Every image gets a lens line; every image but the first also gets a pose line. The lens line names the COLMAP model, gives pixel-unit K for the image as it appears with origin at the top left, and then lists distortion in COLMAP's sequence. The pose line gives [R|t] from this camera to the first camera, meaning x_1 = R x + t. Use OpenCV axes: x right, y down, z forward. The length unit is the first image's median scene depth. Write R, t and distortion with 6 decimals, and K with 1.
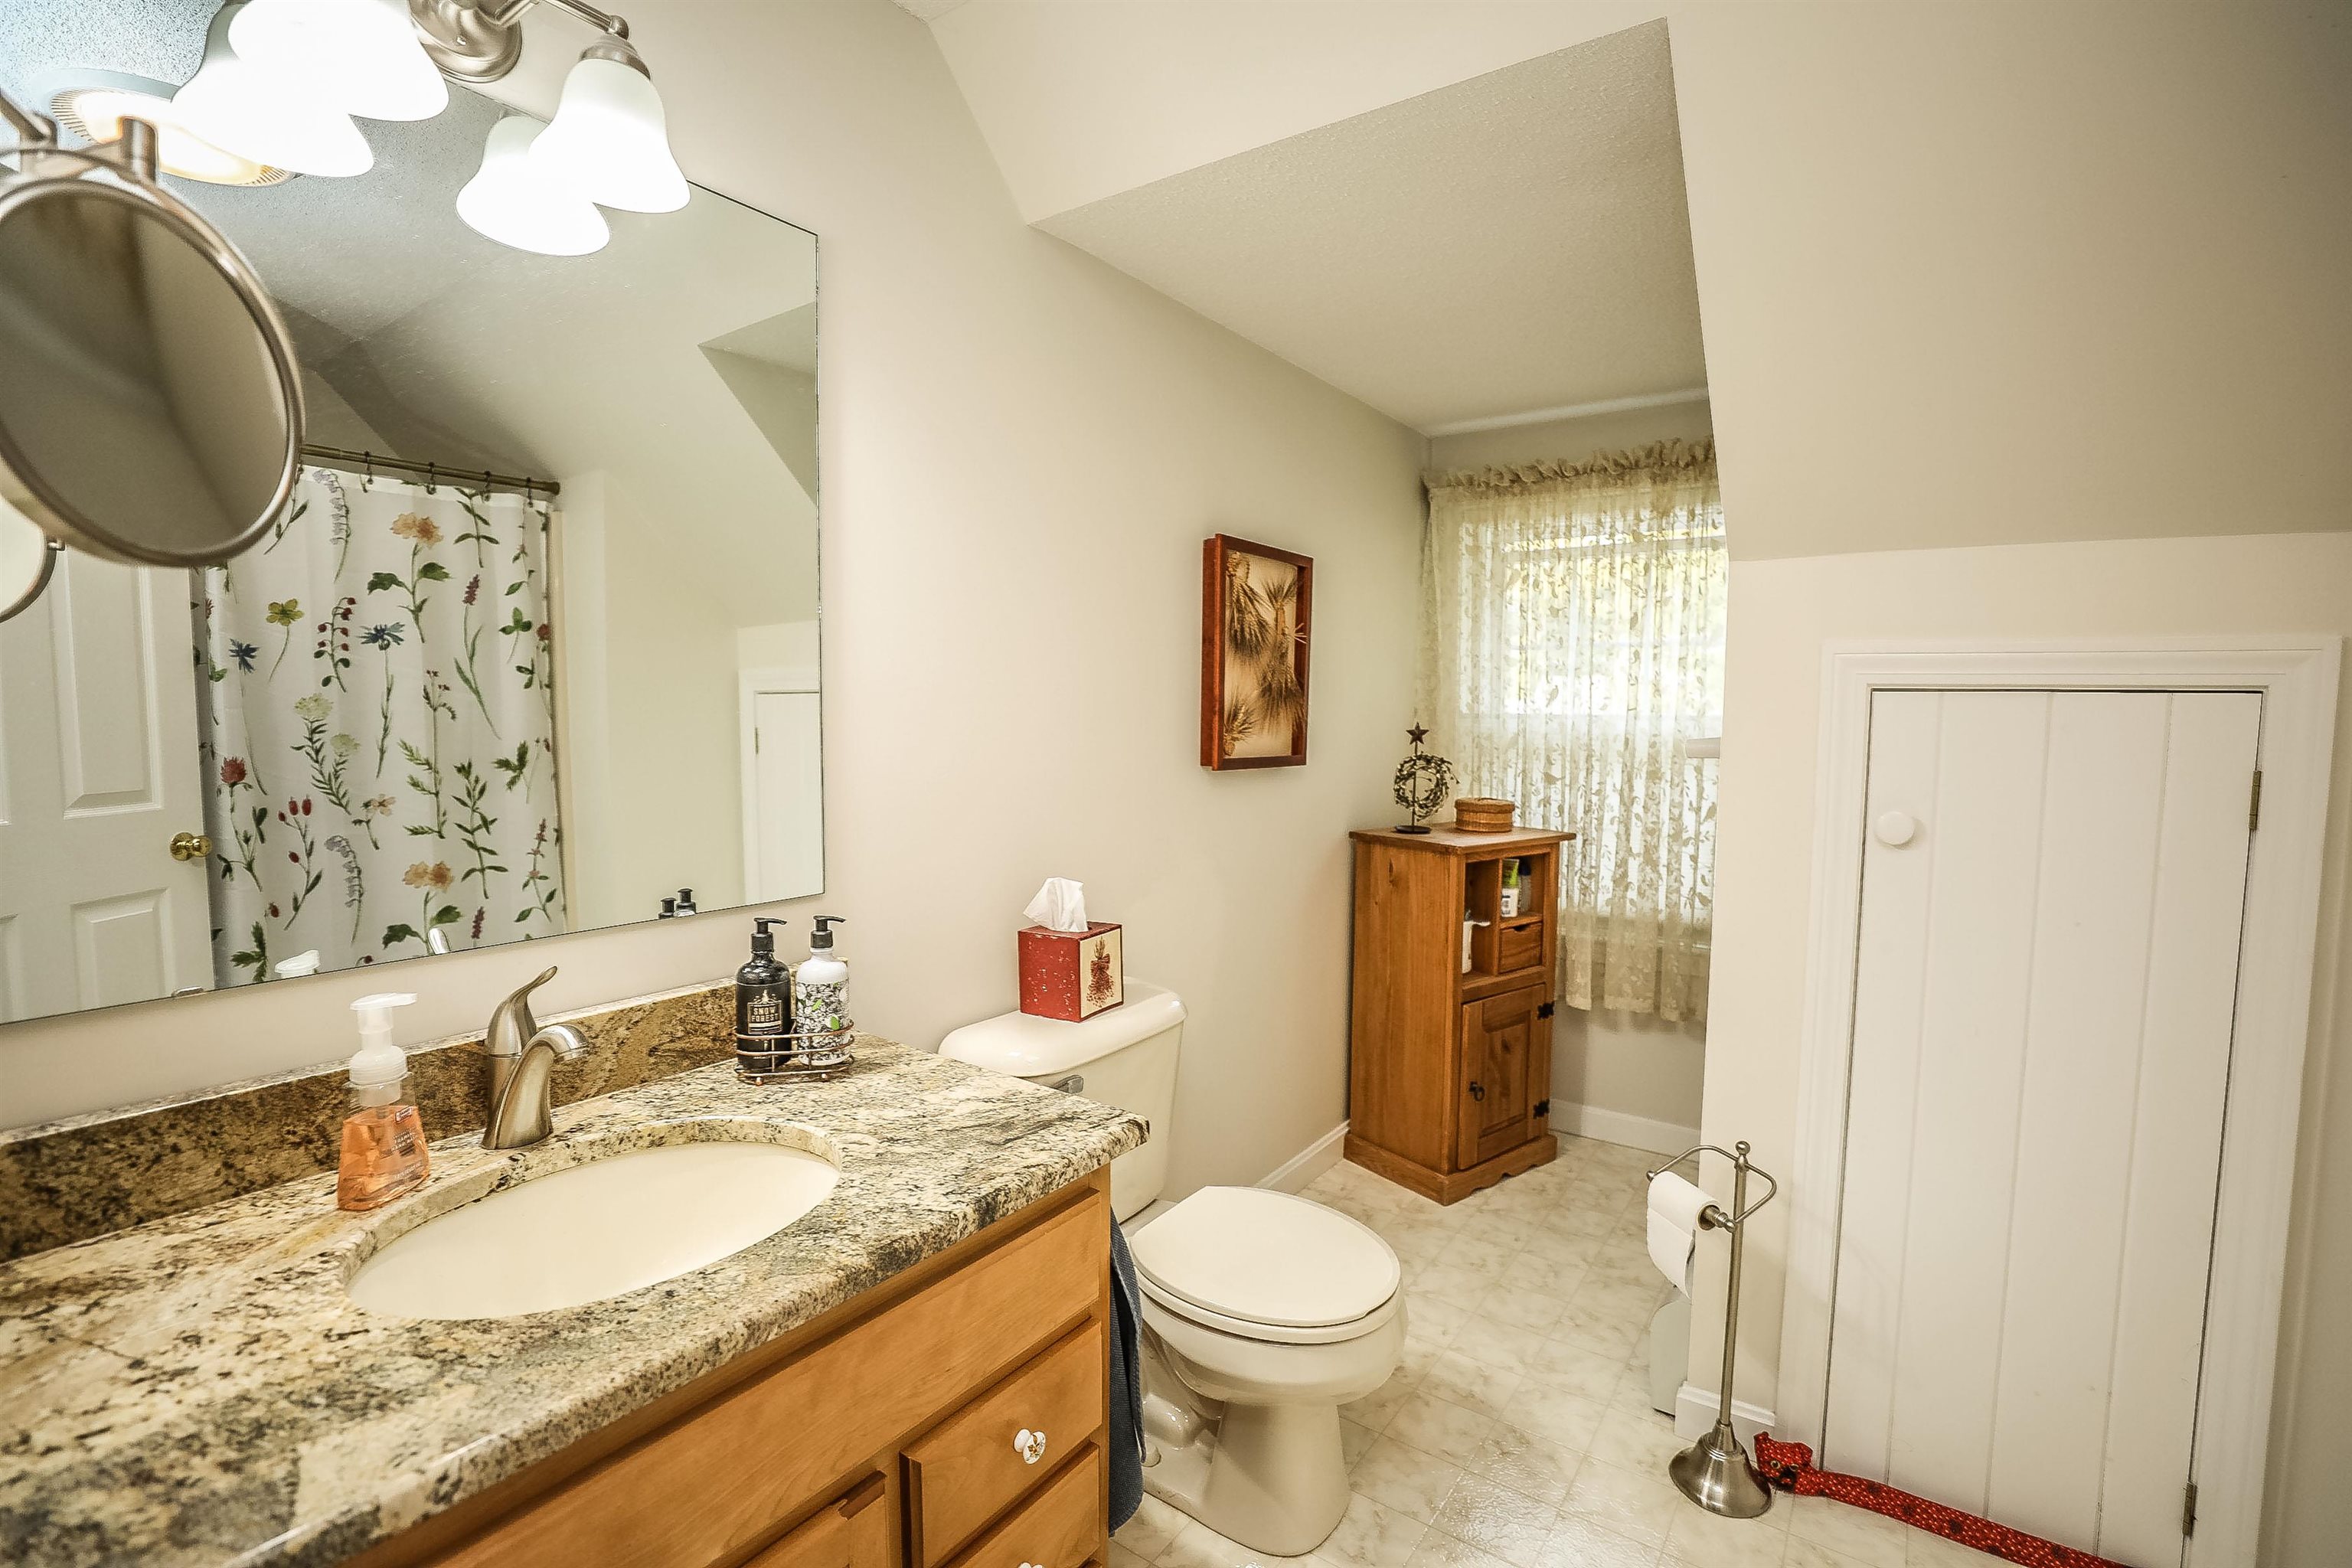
lens RADIAL K [[1061.5, 0, 1175.5], [0, 1061.5, 777.8], [0, 0, 1]] dist [-0.038821, 0.009621]
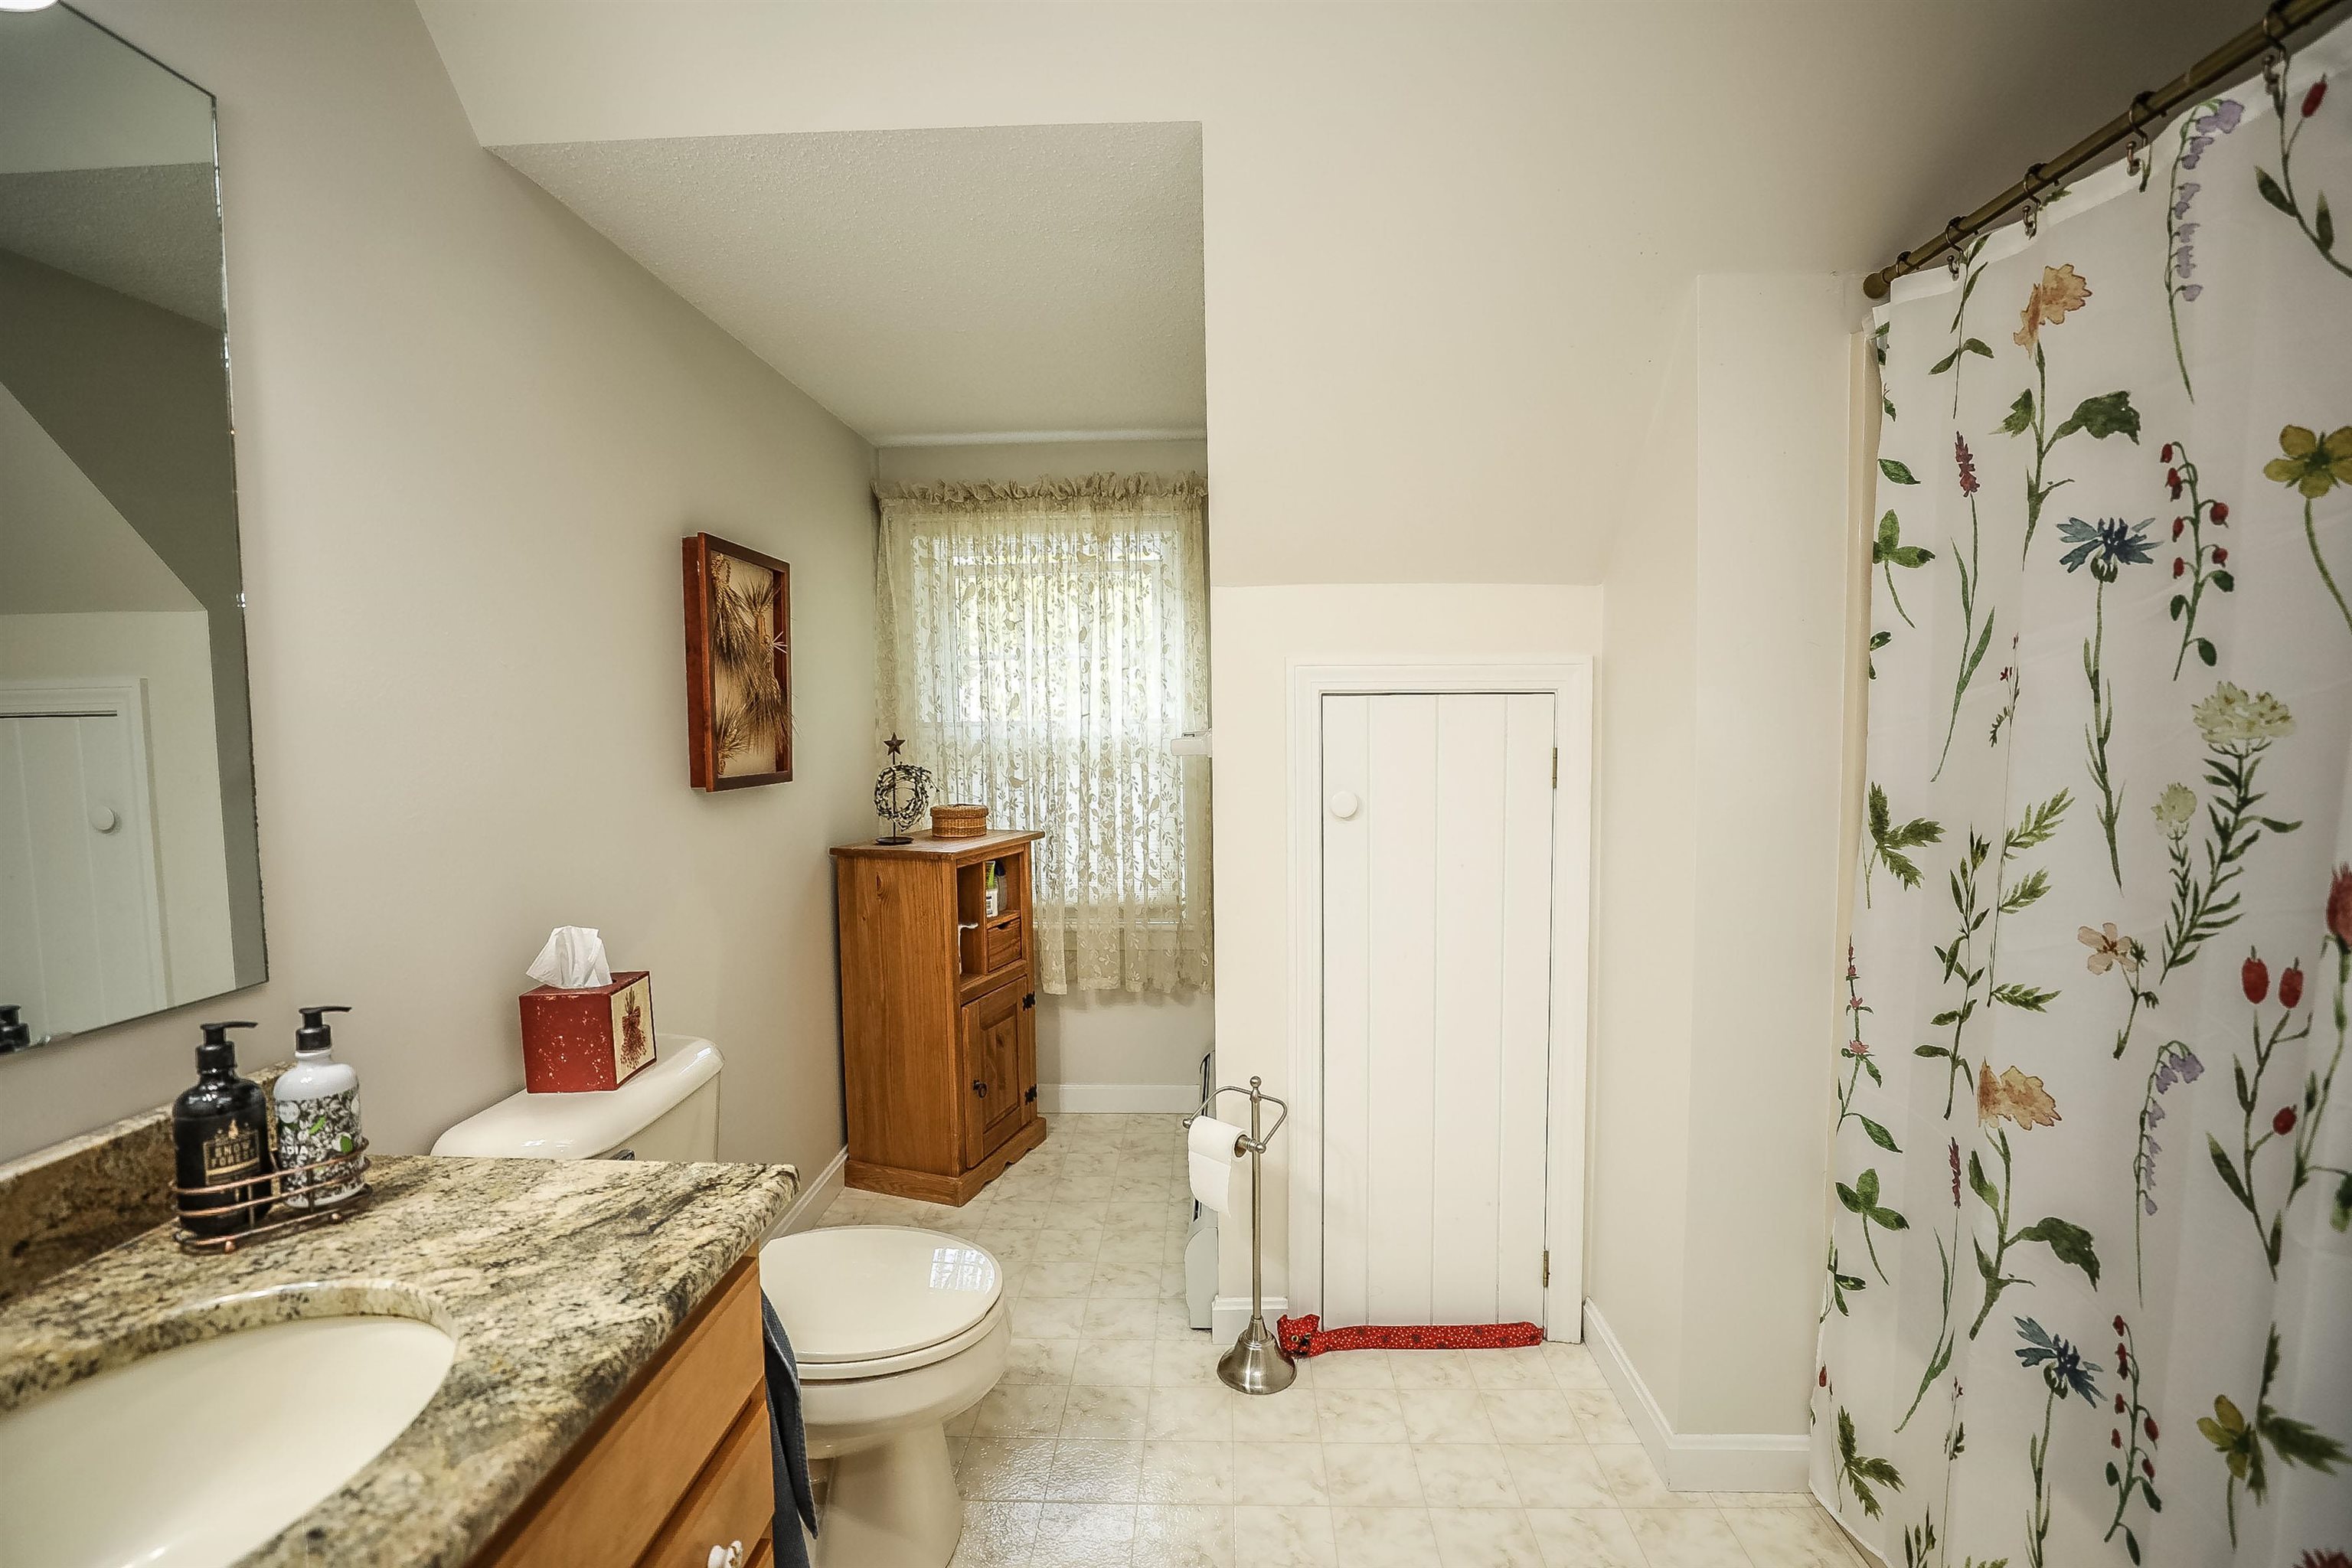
lens RADIAL K [[1061.5, 0, 1198.8], [0, 1061.5, 778.4], [0, 0, 1]] dist [-0.038821, 0.009621]
pose [[0.837552, -0.051652, 0.543910, -0.141353], [0.056499, 0.998372, 0.007808, -0.002172], [-0.543428, 0.024190, 0.839107, 0.020424]]
